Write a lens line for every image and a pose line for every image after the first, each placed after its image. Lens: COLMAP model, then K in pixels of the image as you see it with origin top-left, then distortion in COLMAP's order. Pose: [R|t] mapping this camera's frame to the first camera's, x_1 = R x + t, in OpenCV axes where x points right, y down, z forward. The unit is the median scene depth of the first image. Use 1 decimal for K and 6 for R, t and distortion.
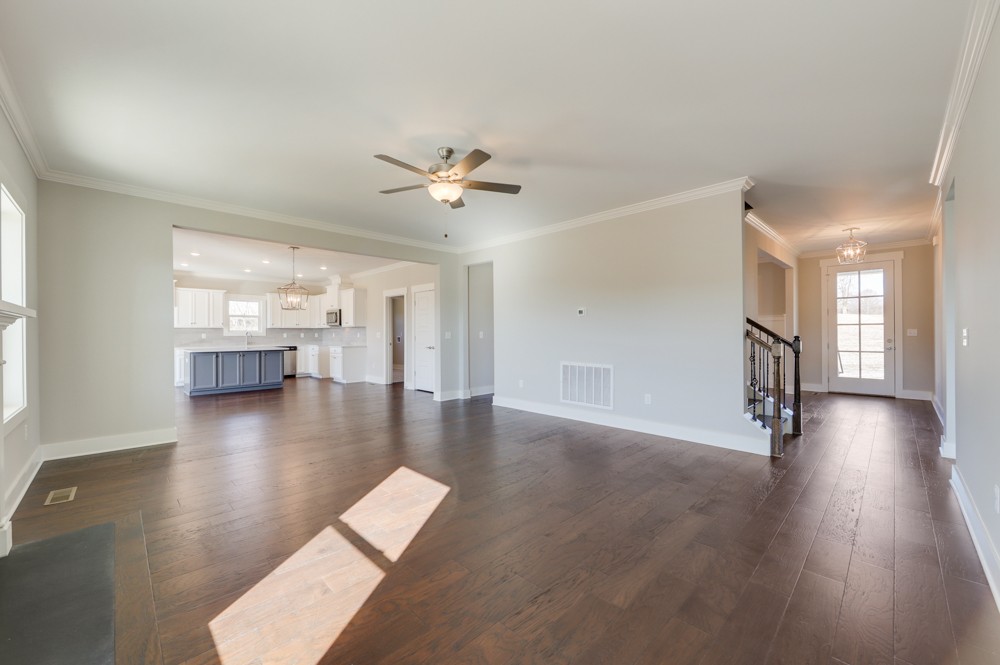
lens RADIAL K [[393.3, 0, 499.0], [0, 393.3, 329.6], [0, 0, 1]] dist [-0.000695, -0.000337]
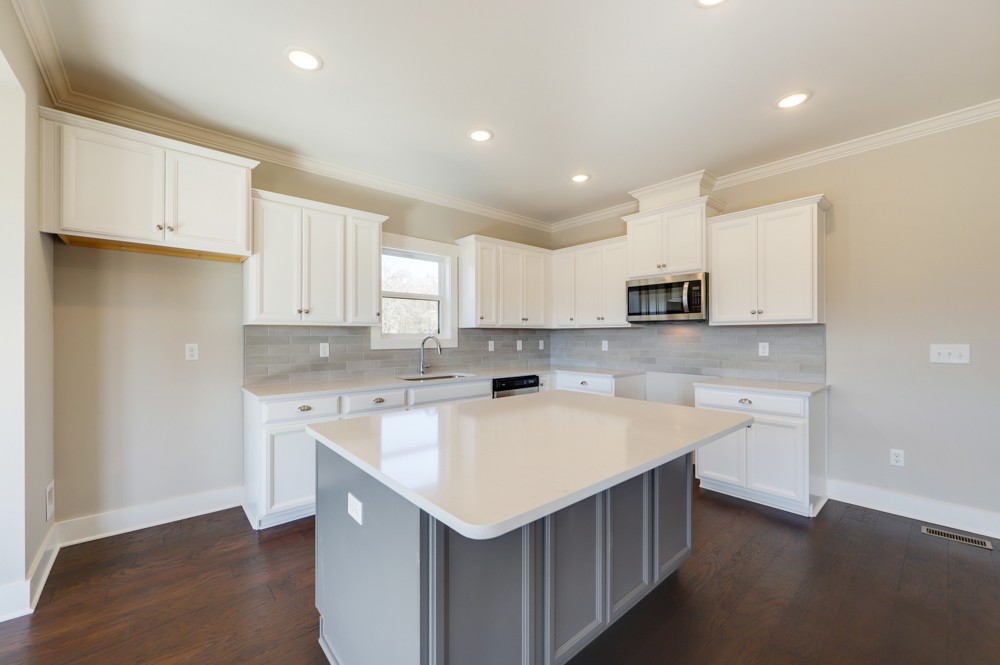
lens RADIAL K [[393.3, 0, 497.0], [0, 393.3, 331.5], [0, 0, 1]] dist [-0.000695, -0.000337]
pose [[0.998019, 0.004269, -0.062766, -0.585535], [-0.004262, 0.999991, 0.000236, -0.000393], [0.062766, 0.000032, 0.998028, 0.676236]]
